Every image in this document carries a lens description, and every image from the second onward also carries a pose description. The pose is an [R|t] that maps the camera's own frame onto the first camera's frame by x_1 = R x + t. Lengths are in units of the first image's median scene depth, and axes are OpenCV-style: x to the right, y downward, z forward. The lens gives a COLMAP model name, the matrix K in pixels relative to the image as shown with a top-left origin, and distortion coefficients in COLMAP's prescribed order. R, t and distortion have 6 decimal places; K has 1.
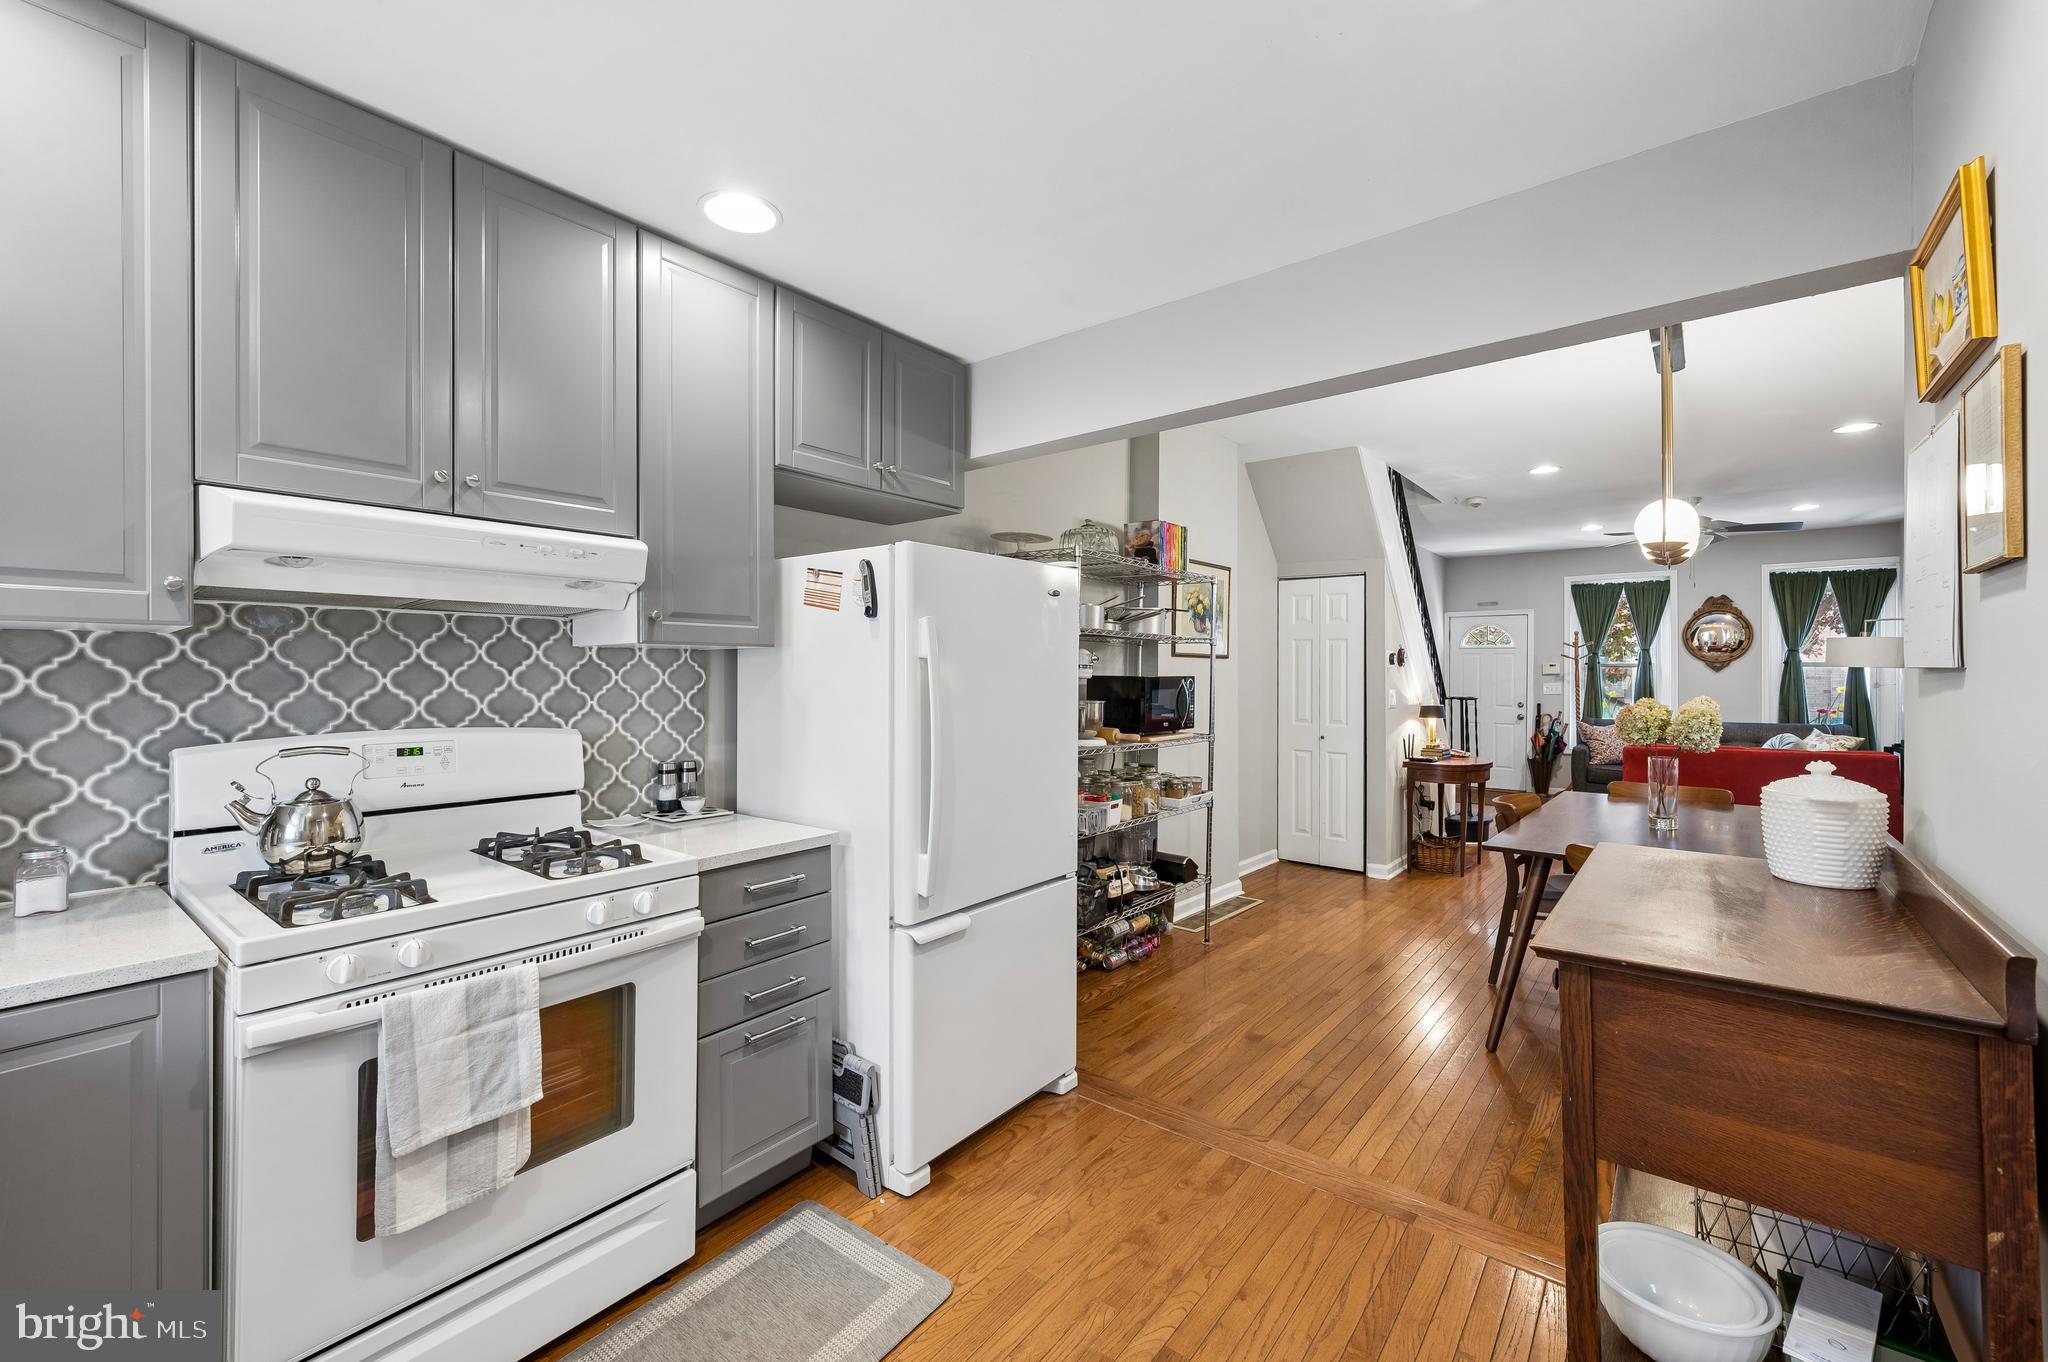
lens RADIAL K [[816.6, 0, 1031.5], [0, 816.6, 673.5], [0, 0, 1]] dist [-0.000658, -0.000536]
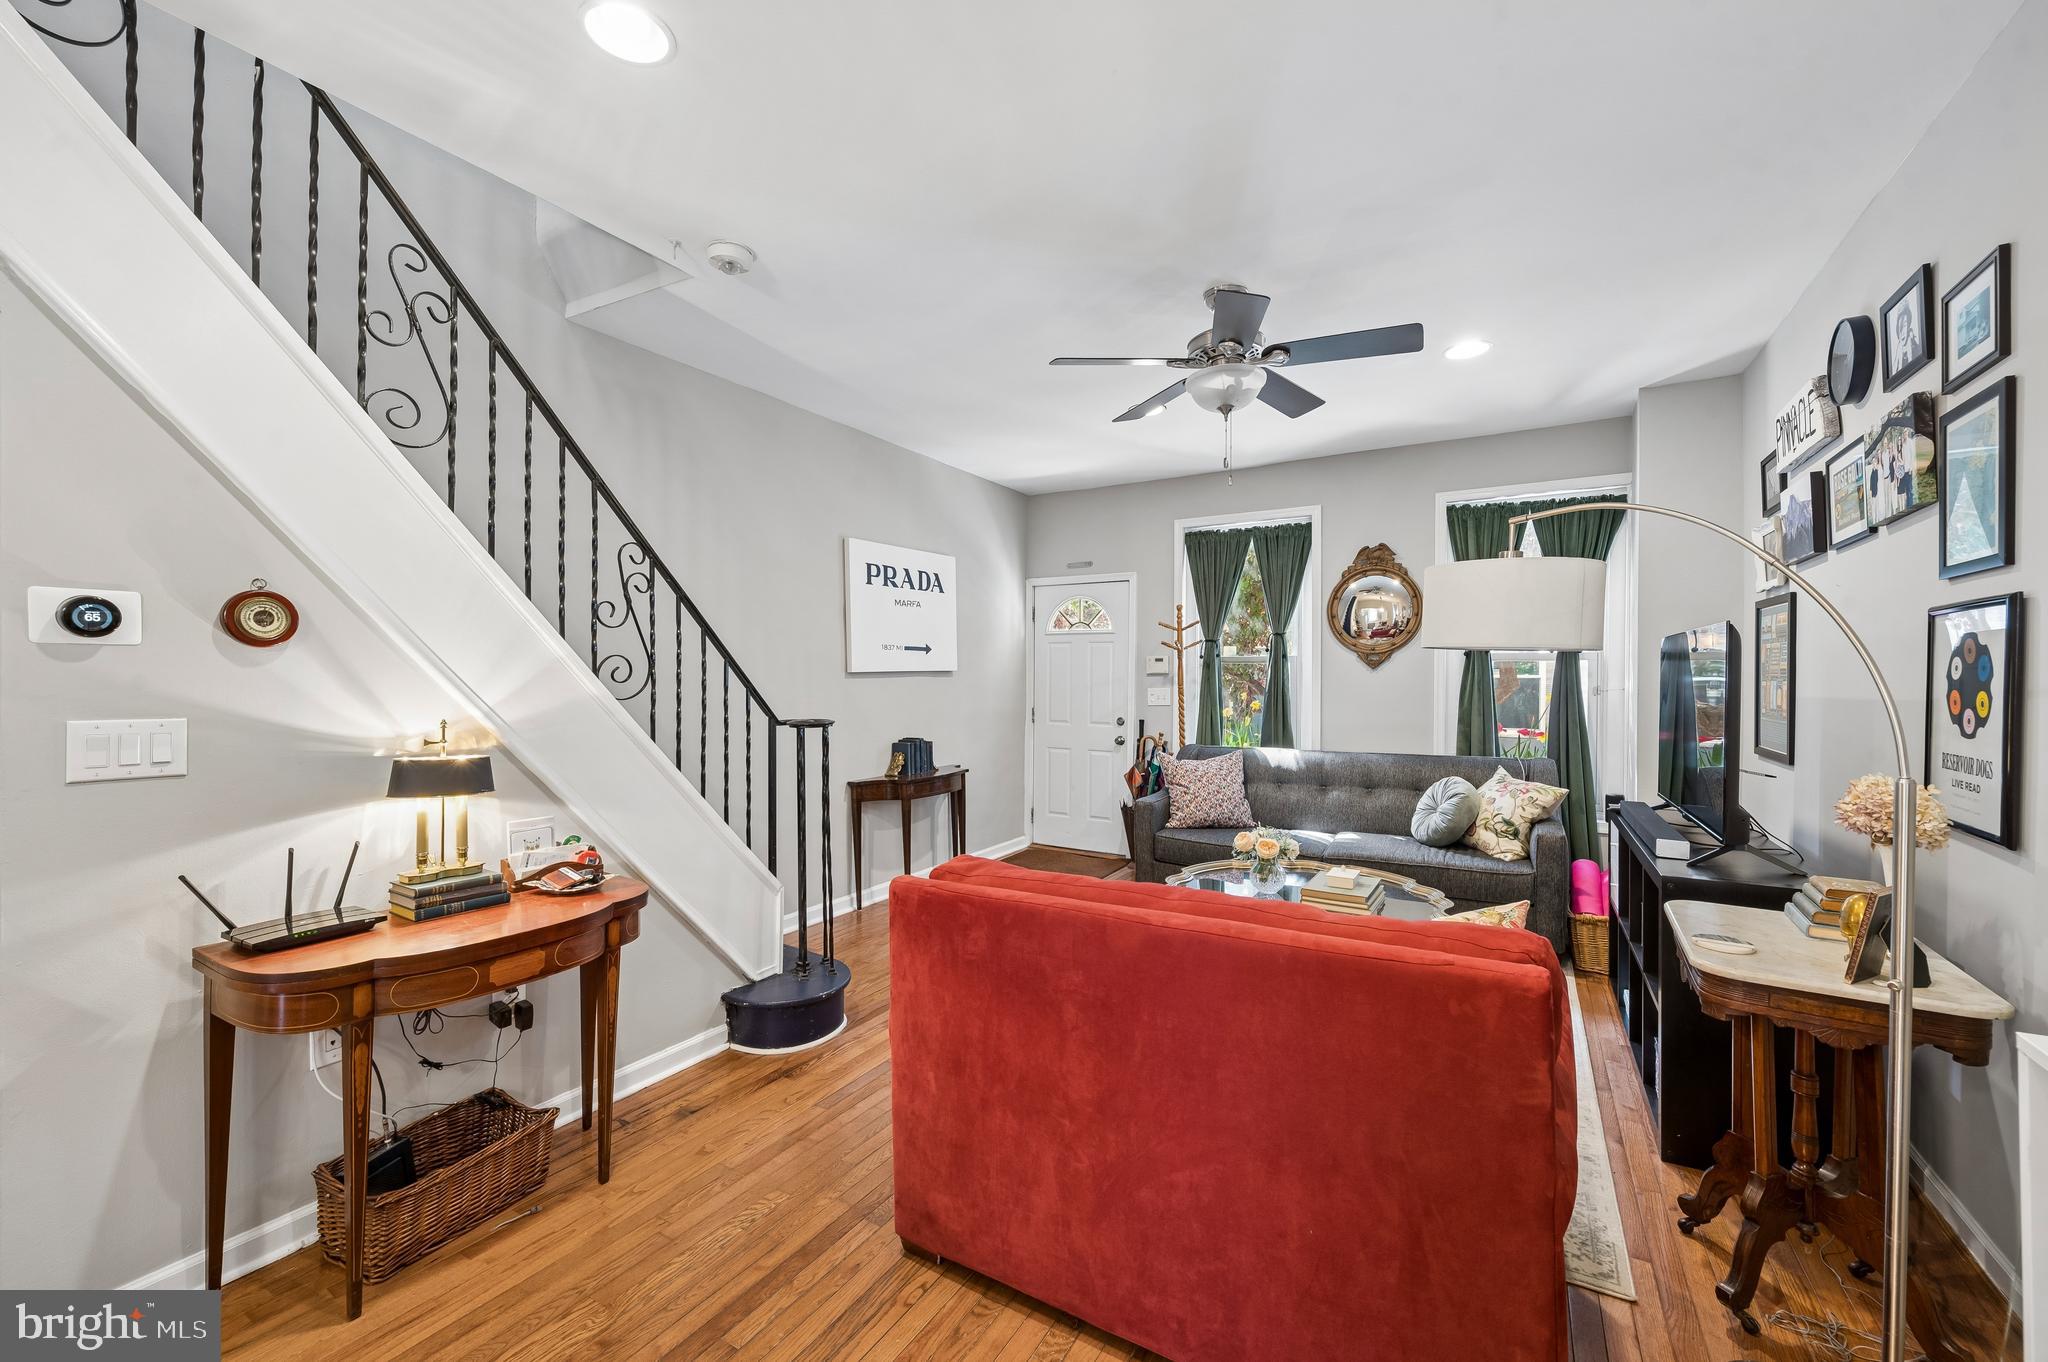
lens RADIAL K [[816.6, 0, 1004.2], [0, 816.6, 686.1], [0, 0, 1]] dist [-0.000658, -0.000536]
pose [[0.989607, -0.001433, 0.143788, 0.473691], [-0.000290, 0.999928, 0.011961, 0.003076], [-0.143795, -0.011878, 0.989536, 0.428789]]
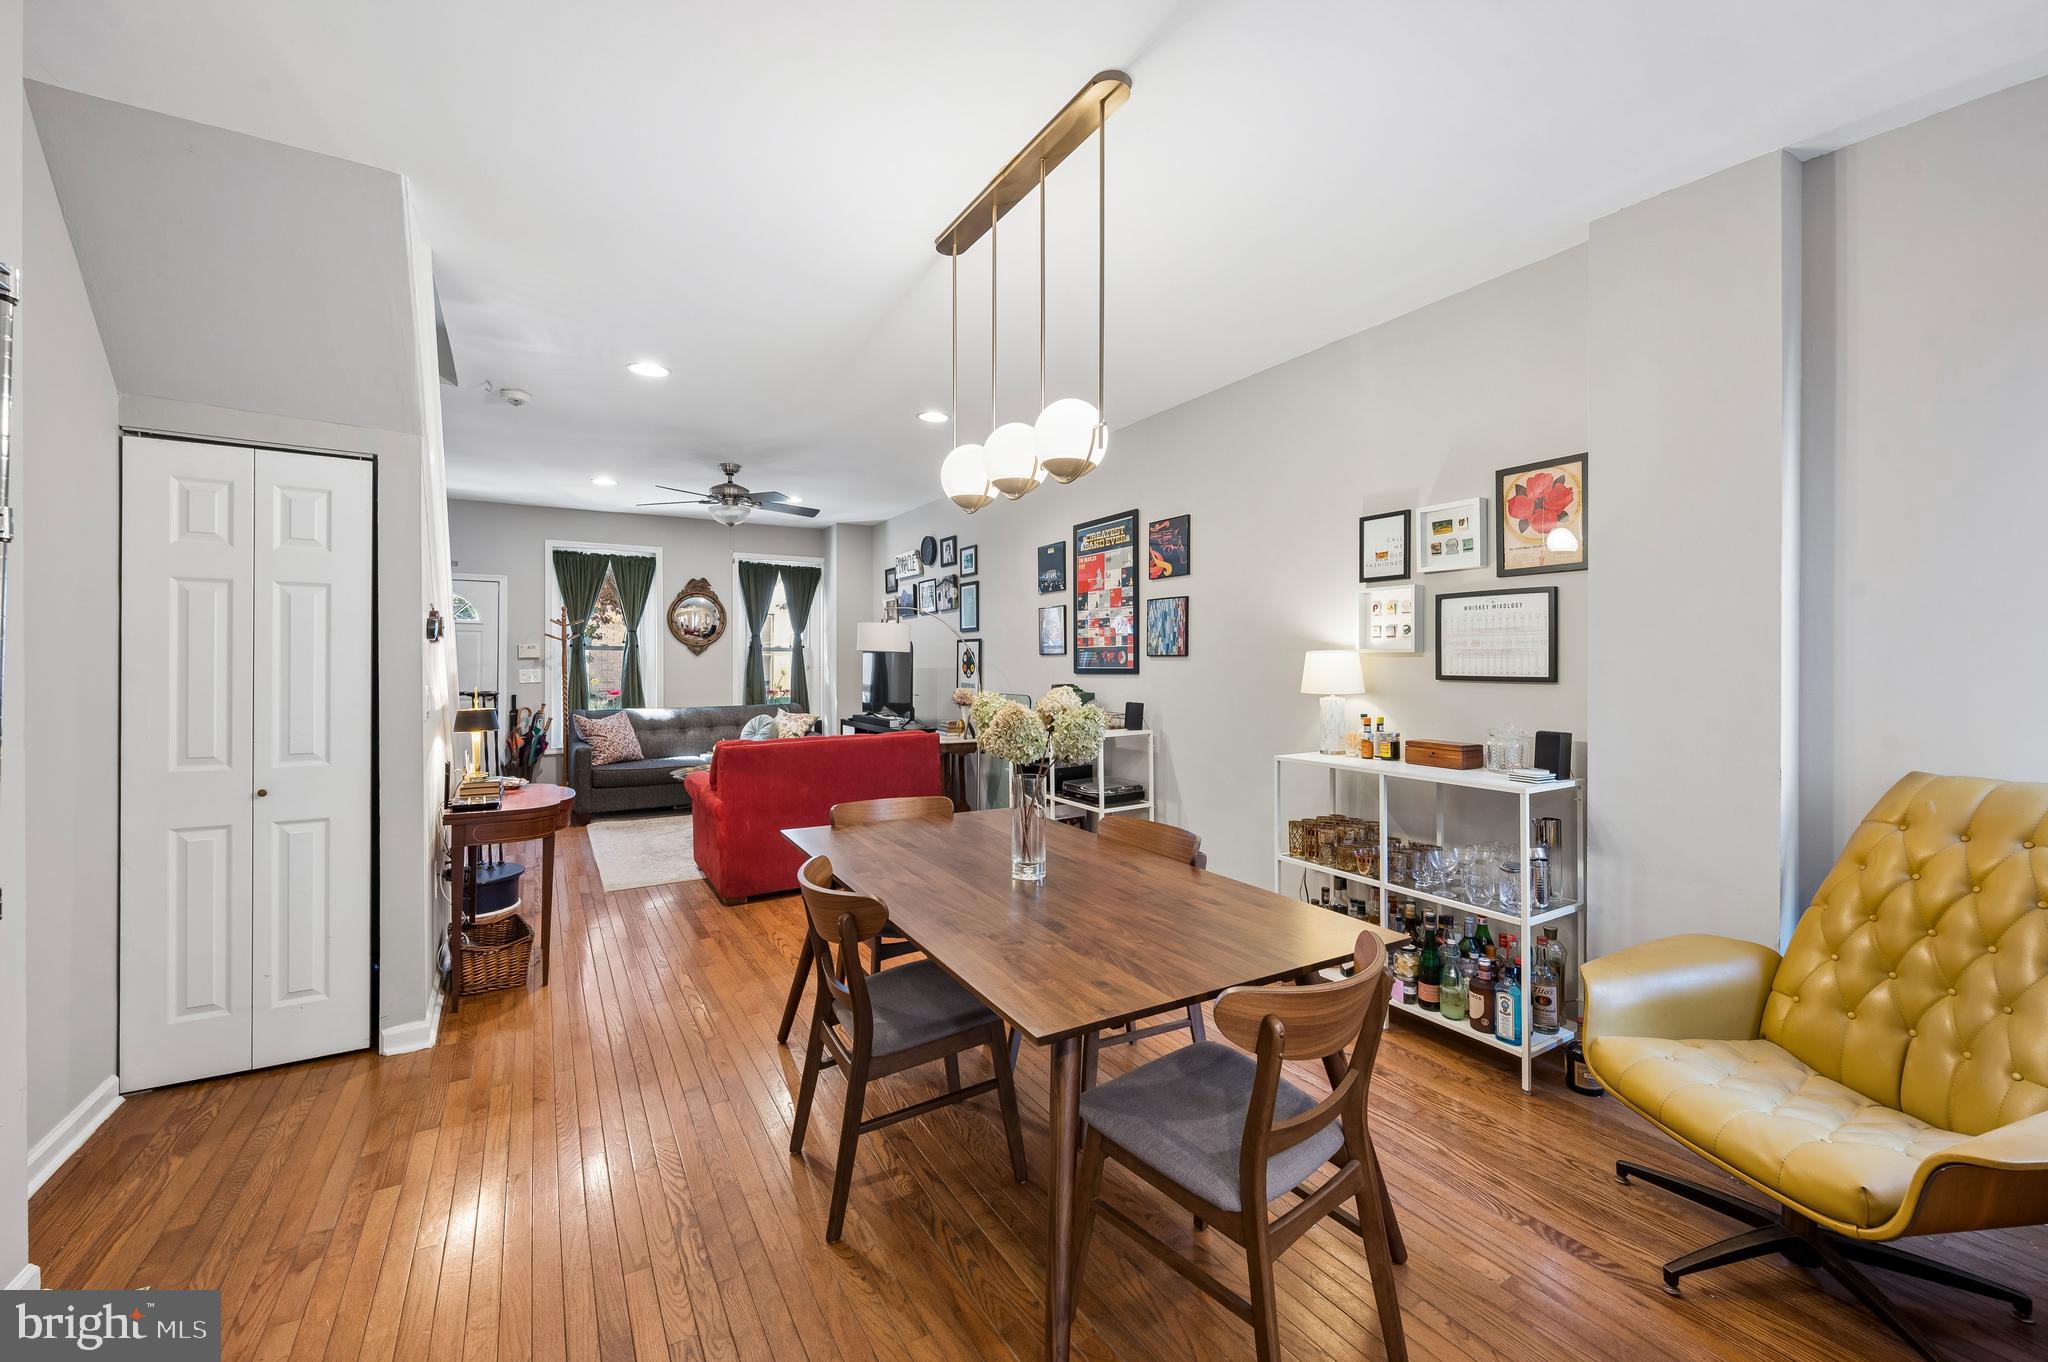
lens RADIAL K [[816.6, 0, 1021.4], [0, 816.6, 661.1], [0, 0, 1]] dist [-0.000658, -0.000536]
pose [[0.338313, -0.002276, 0.941031, 0.045429], [-0.001094, 0.999995, 0.002812, 0.001181], [-0.941033, -0.001981, 0.338309, 0.297289]]
